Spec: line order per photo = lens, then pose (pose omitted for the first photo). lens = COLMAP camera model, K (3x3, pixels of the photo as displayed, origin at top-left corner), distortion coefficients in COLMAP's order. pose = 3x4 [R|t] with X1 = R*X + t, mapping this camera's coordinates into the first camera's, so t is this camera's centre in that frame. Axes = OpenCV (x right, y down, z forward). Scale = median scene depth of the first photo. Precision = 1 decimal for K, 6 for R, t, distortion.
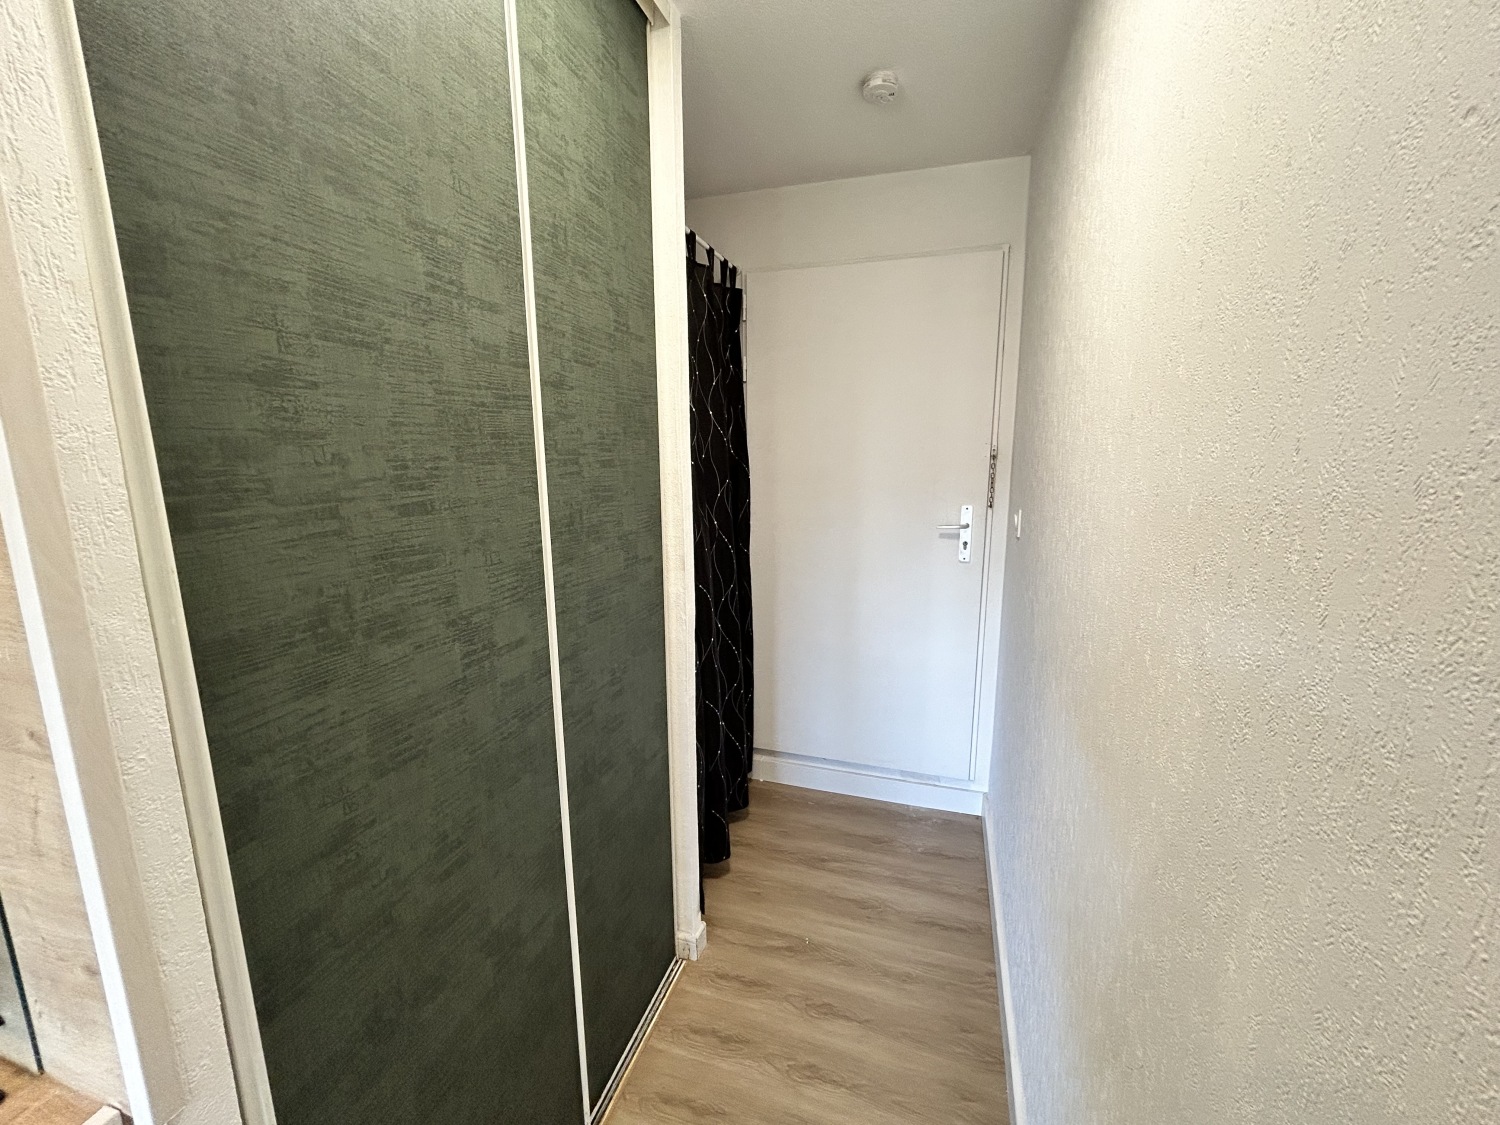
lens RADIAL K [[608.7, 0, 747.9], [0, 608.7, 561.8], [0, 0, 1]] dist [-0.002155, 0.001449]
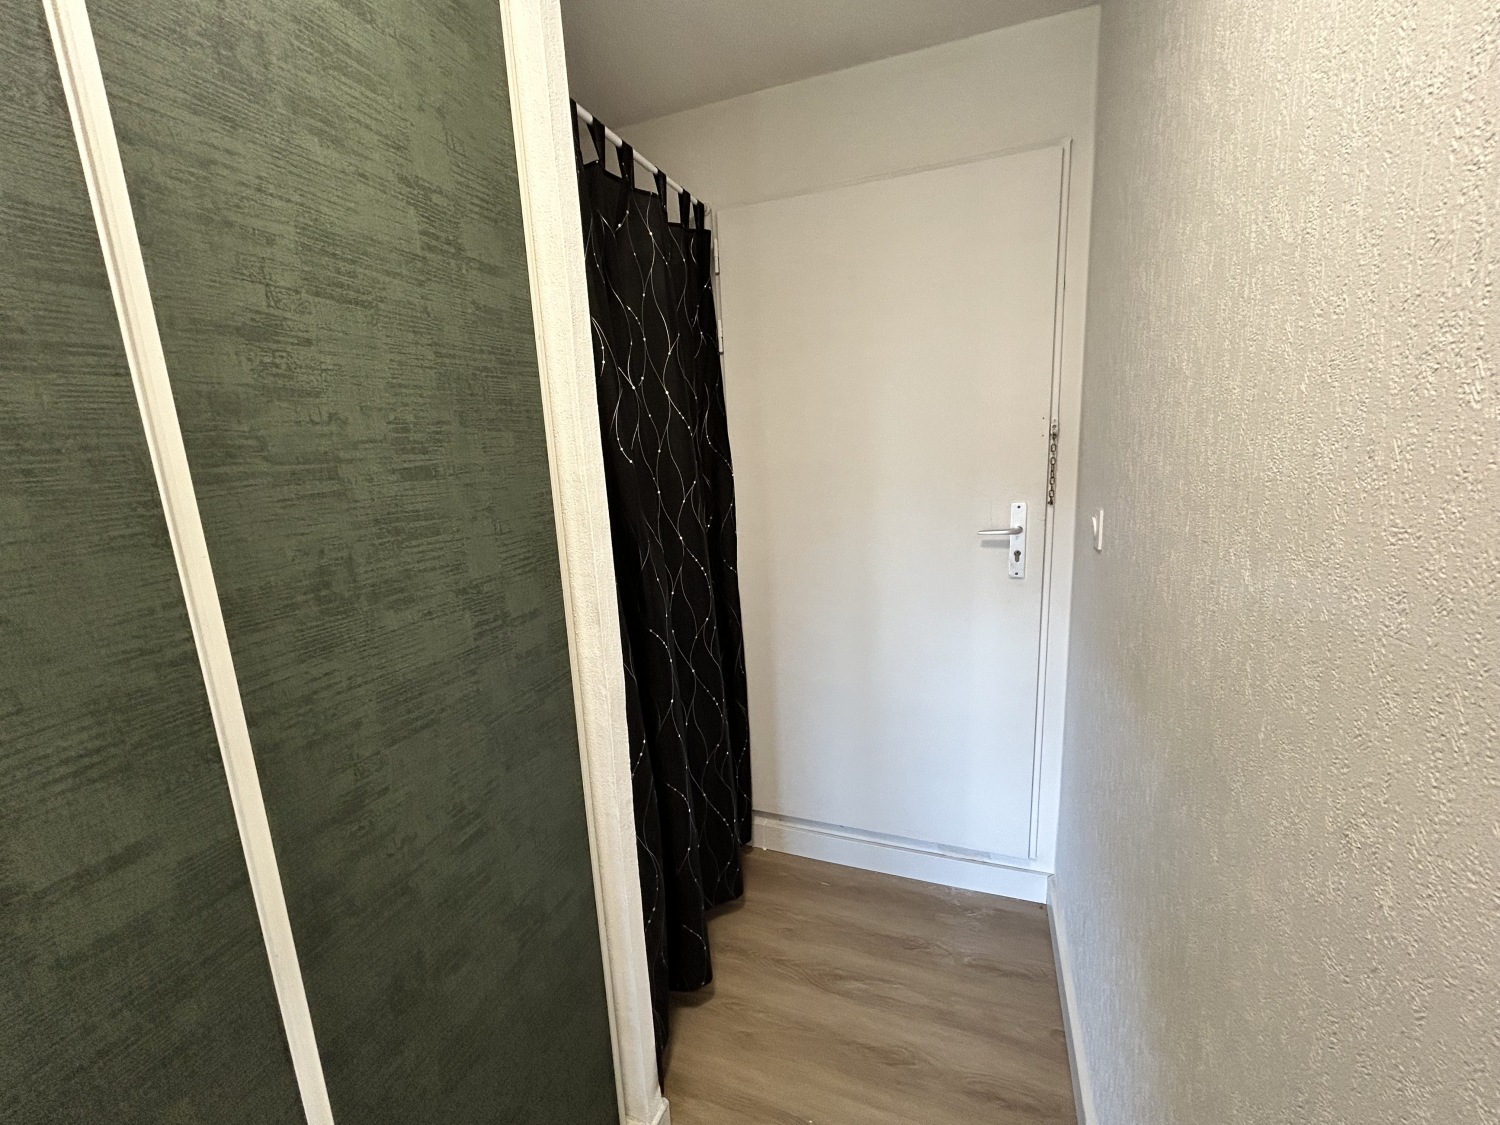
lens RADIAL K [[608.7, 0, 747.9], [0, 608.7, 561.8], [0, 0, 1]] dist [-0.002155, 0.001449]
pose [[0.998032, -0.031731, -0.054080, 0.069414], [0.032506, 0.999380, 0.013524, -0.041928], [0.053617, -0.015255, 0.998445, 0.243518]]
